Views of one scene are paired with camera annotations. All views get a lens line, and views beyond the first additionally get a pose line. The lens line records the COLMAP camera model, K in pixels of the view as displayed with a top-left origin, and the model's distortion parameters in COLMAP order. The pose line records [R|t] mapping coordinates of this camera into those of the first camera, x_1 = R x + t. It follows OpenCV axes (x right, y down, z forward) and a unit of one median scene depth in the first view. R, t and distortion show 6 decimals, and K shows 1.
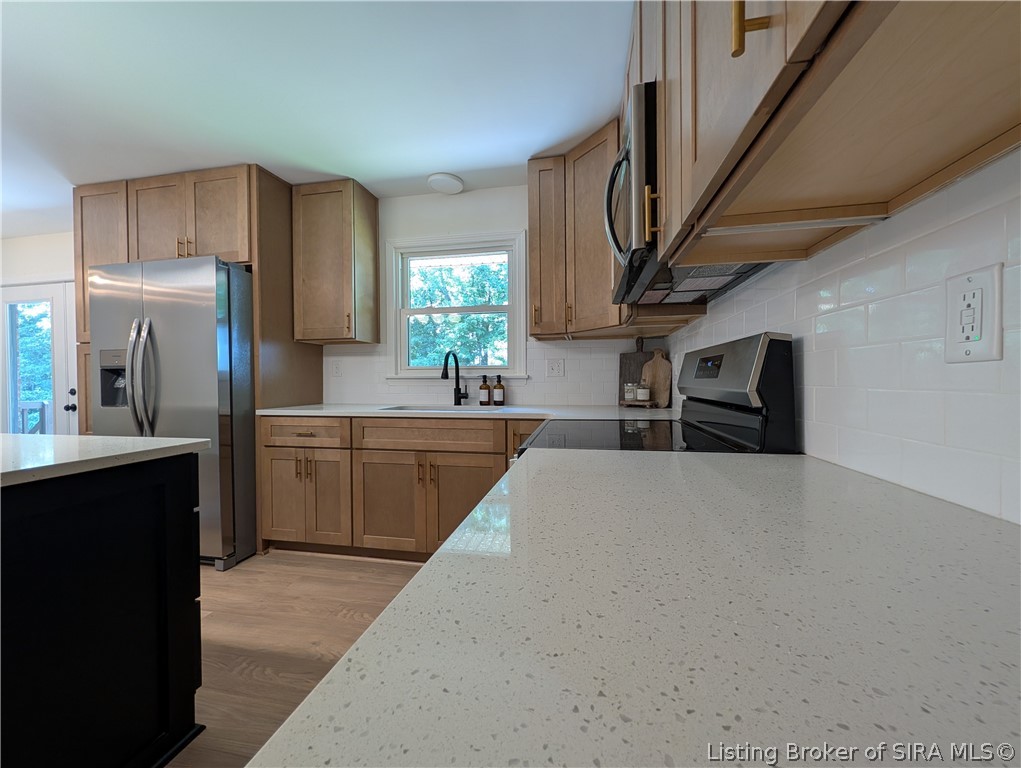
lens RADIAL K [[394.6, 0, 509.2], [0, 394.6, 383.1], [0, 0, 1]] dist [-0.001321, -0.000061]
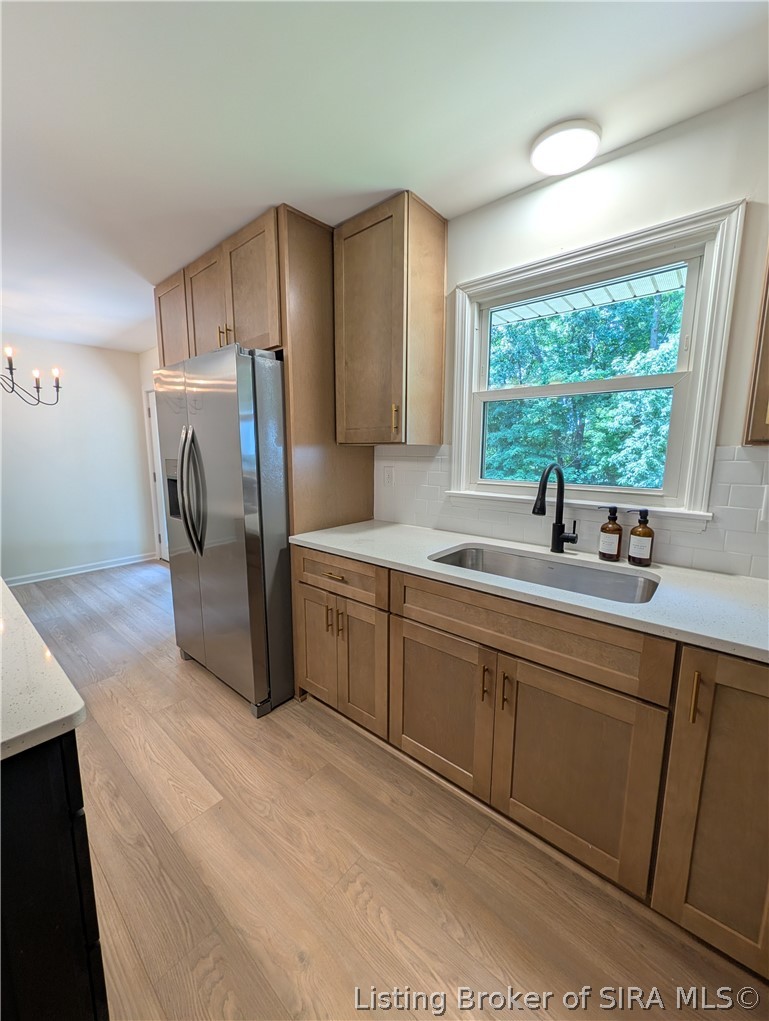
lens RADIAL K [[394.6, 0, 382.0], [0, 394.6, 509.1], [0, 0, 1]] dist [-0.001321, -0.000061]
pose [[0.869821, 0.081323, -0.486619, -0.079298], [-0.011967, 0.989509, 0.143975, -0.098700], [0.493223, -0.119409, 0.861669, 0.371811]]
